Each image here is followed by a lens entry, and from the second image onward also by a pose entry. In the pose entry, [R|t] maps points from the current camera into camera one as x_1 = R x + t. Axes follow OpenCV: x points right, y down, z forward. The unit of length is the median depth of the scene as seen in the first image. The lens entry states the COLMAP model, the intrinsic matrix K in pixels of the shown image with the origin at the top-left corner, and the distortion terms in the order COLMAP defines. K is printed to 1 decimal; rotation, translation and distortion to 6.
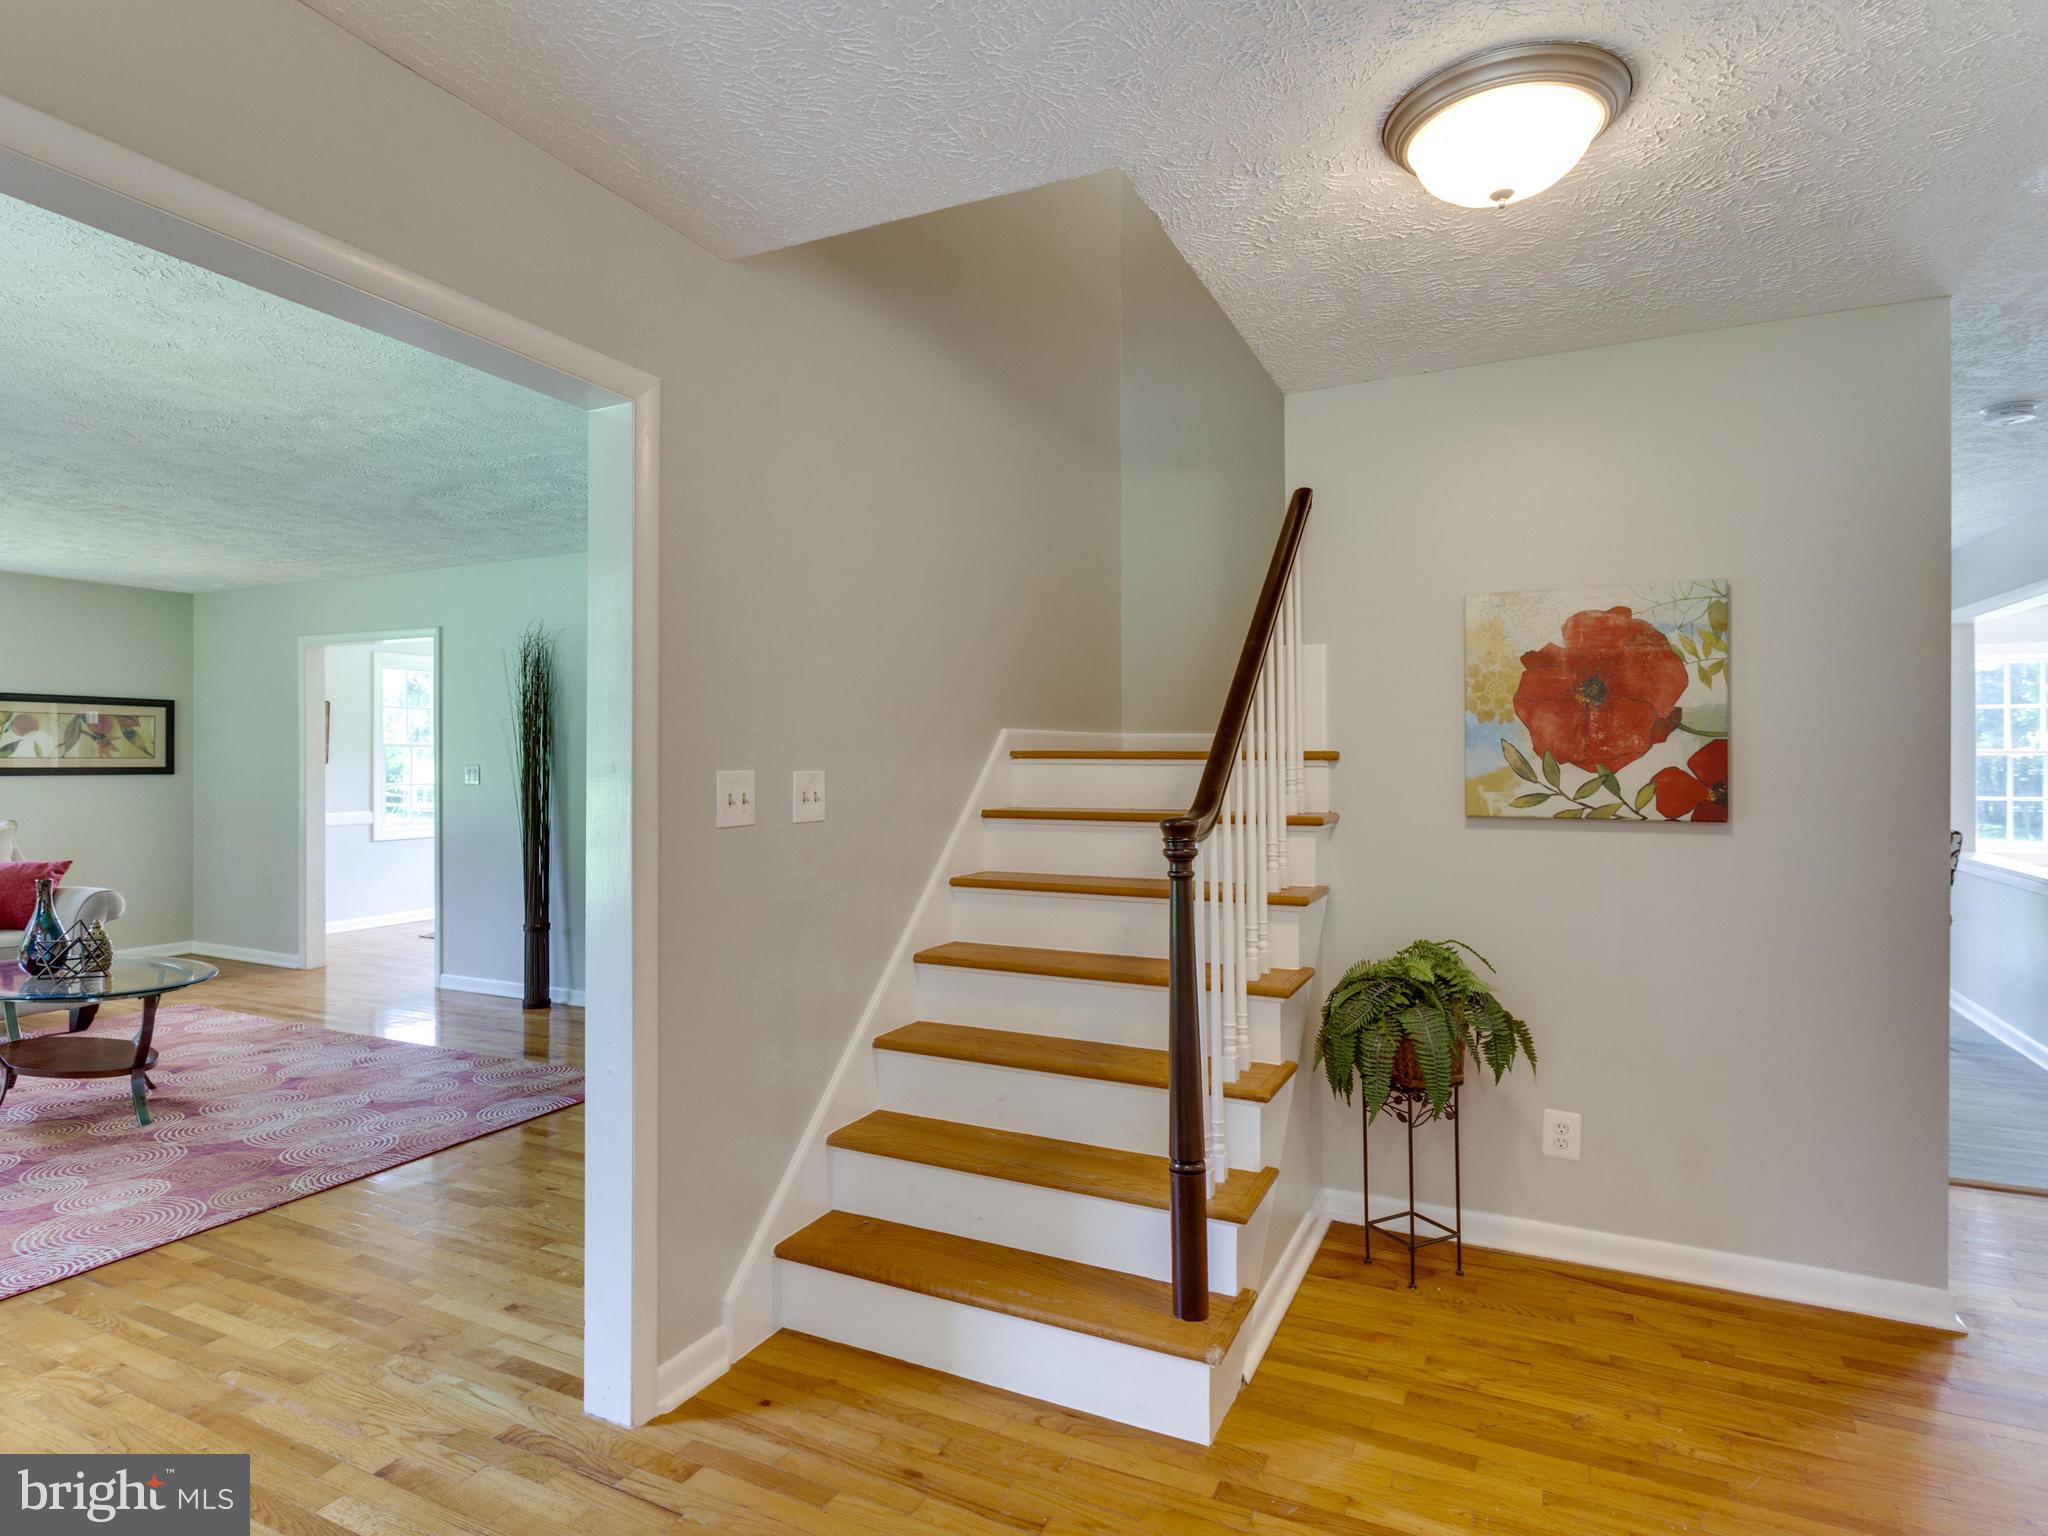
lens RADIAL K [[1104.6, 0, 1025.3], [0, 1104.6, 762.0], [0, 0, 1]] dist [0.004460, 0.000801]
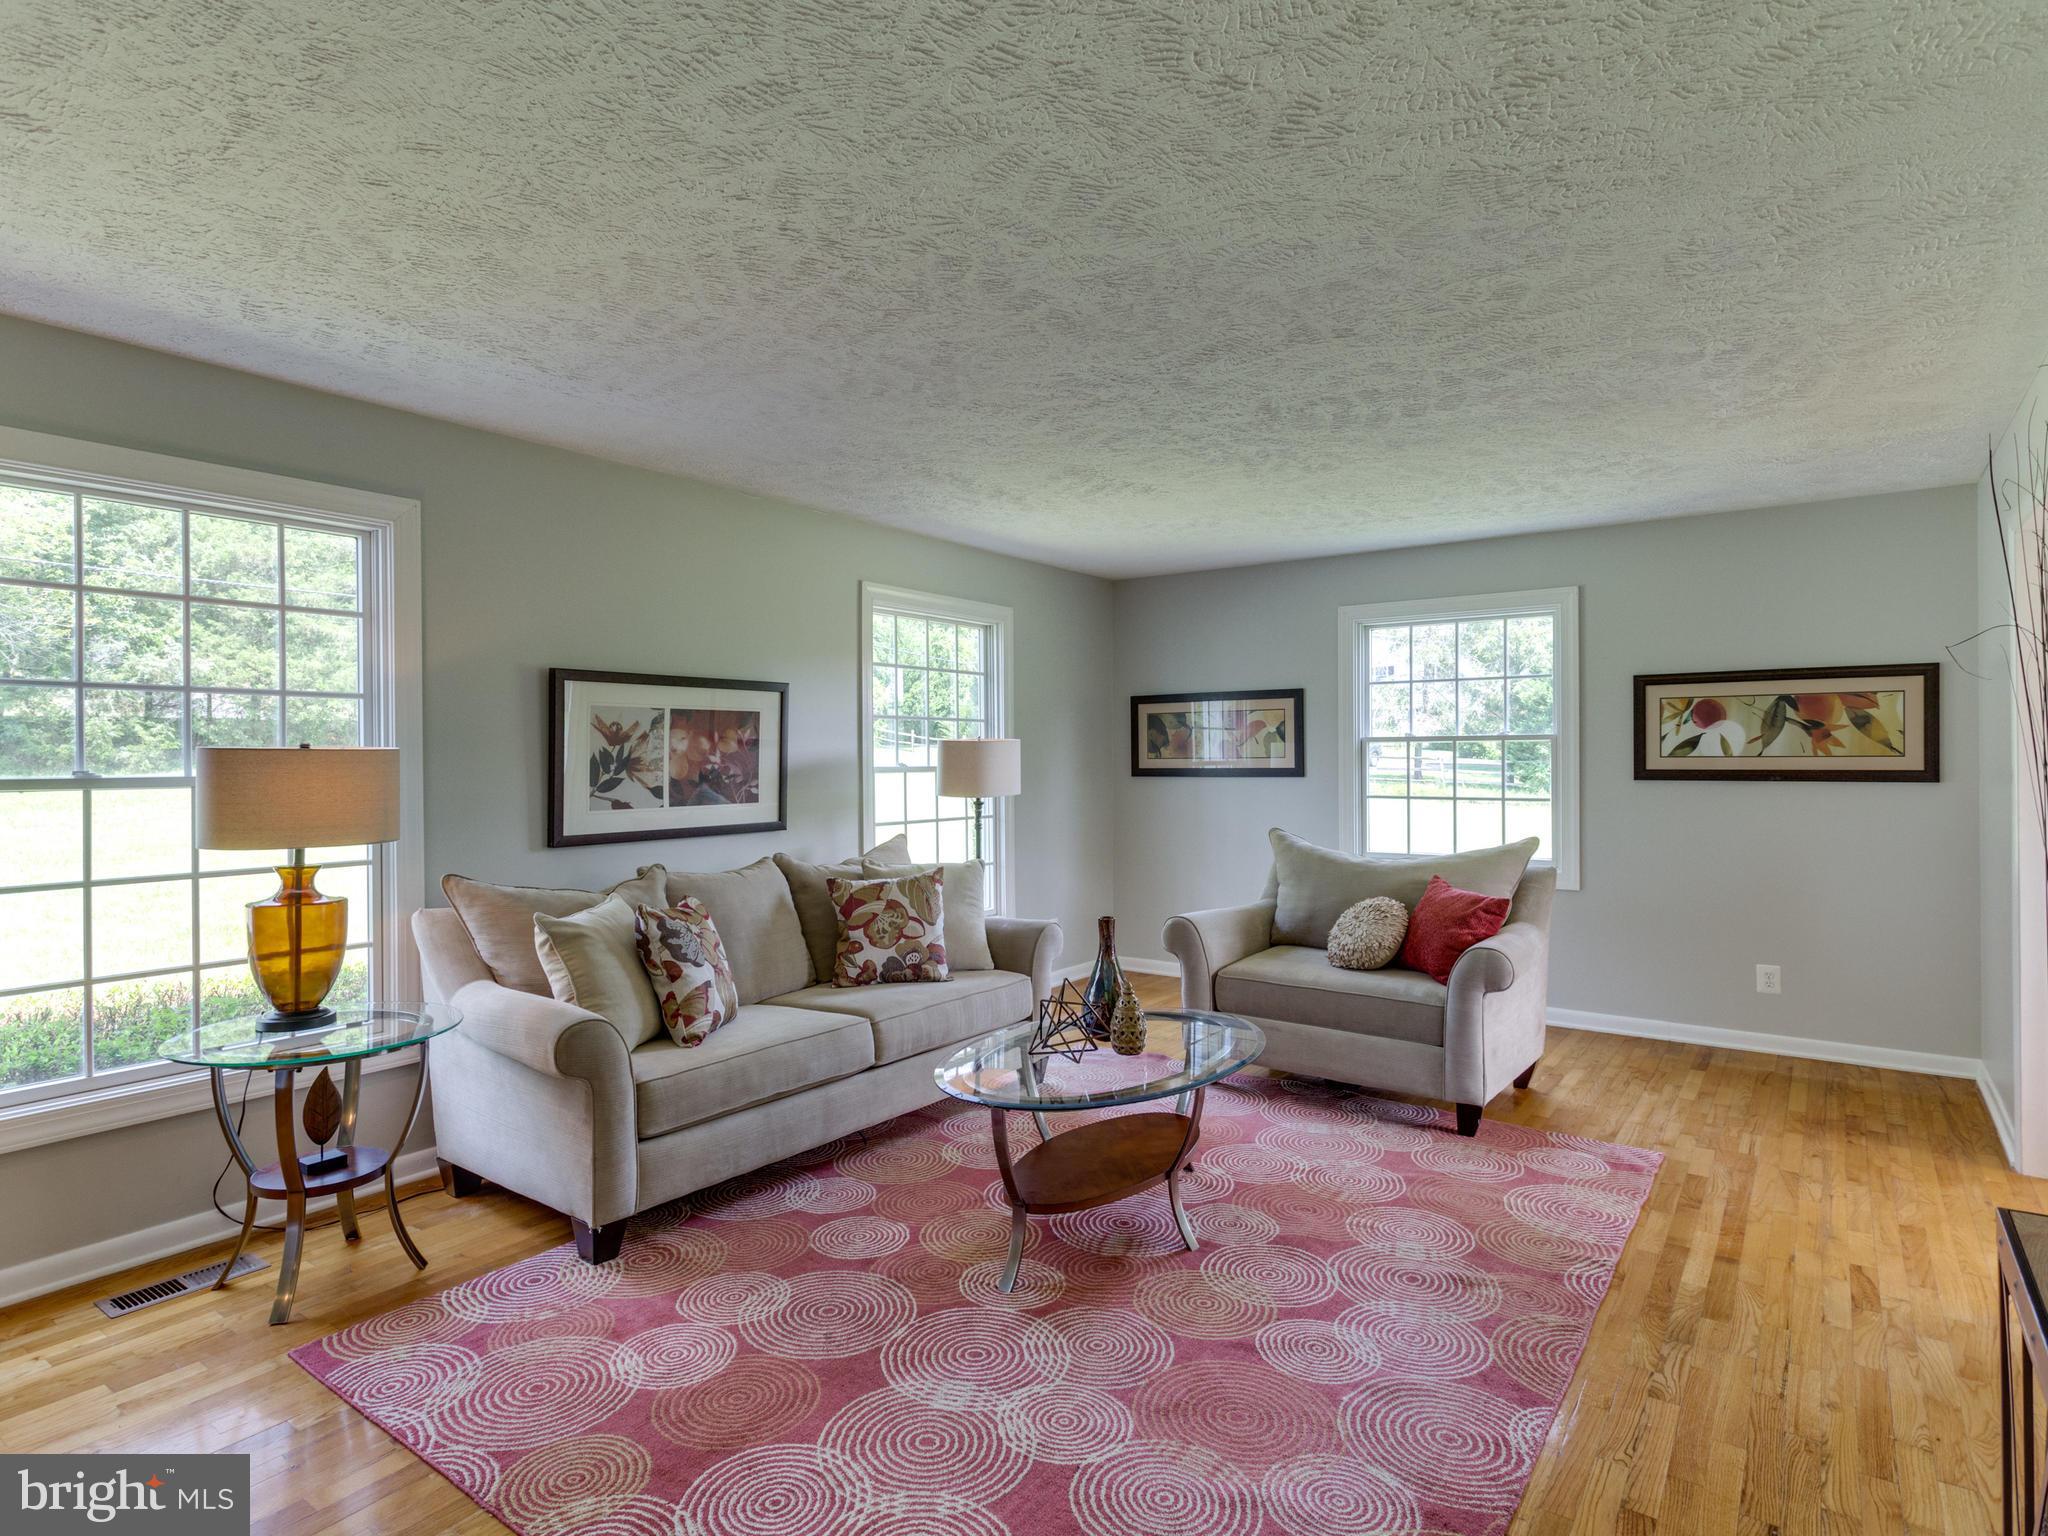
lens RADIAL K [[1104.6, 0, 1022.2], [0, 1104.6, 765.8], [0, 0, 1]] dist [0.004460, 0.000801]
pose [[-0.177566, 0.004748, -0.984097, -0.066372], [-0.000147, 0.999988, 0.004852, -0.001026], [0.984109, 0.001006, -0.177563, 0.632188]]
